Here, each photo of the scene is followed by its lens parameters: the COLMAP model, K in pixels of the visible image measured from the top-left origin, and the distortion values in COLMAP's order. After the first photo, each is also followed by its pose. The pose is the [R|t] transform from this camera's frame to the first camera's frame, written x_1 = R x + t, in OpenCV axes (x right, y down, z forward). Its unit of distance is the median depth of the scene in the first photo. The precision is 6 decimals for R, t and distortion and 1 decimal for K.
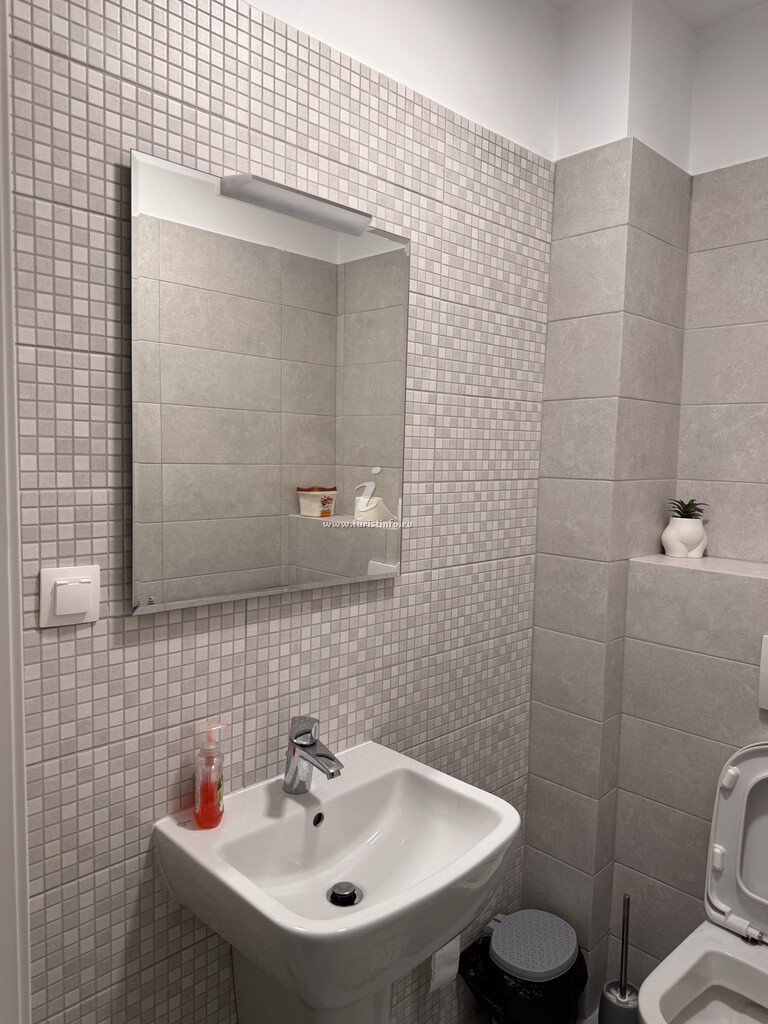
lens RADIAL K [[717.6, 0, 380.1], [0, 717.6, 516.7], [0, 0, 1]] dist [0.064339, -0.080859]
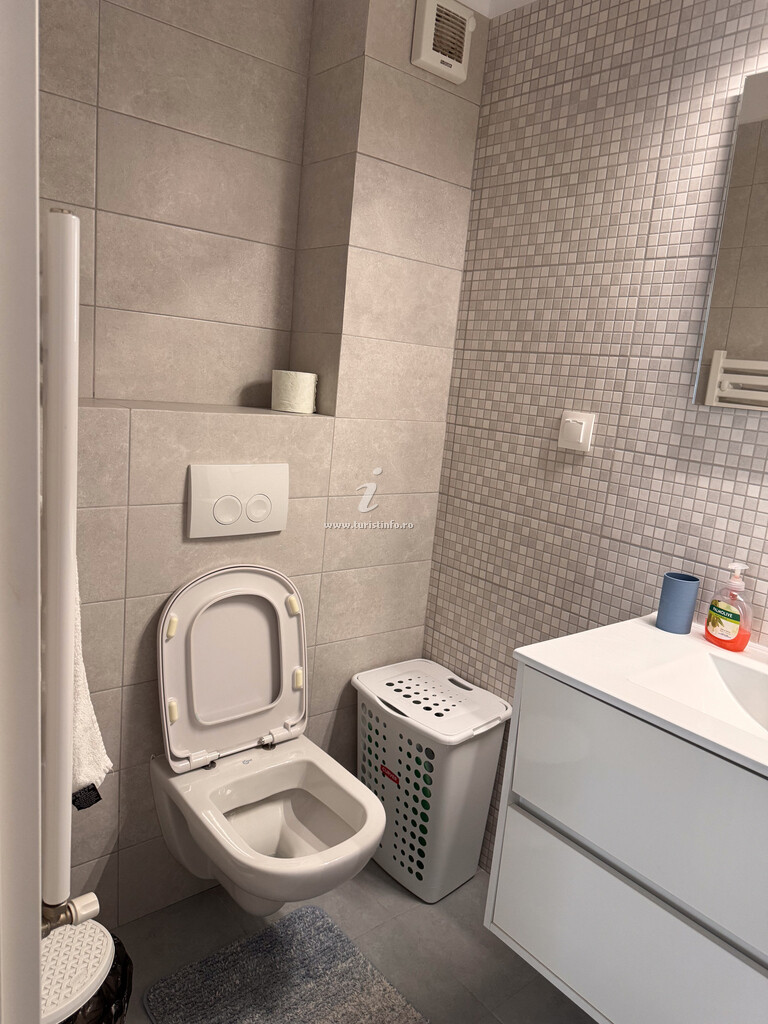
lens RADIAL K [[717.6, 0, 384.8], [0, 717.6, 514.4], [0, 0, 1]] dist [0.064339, -0.080859]
pose [[-0.089821, 0.167610, -0.981753, 1.215338], [-0.175765, 0.967598, 0.181274, 0.020530], [0.980326, 0.188840, -0.057450, 0.913811]]
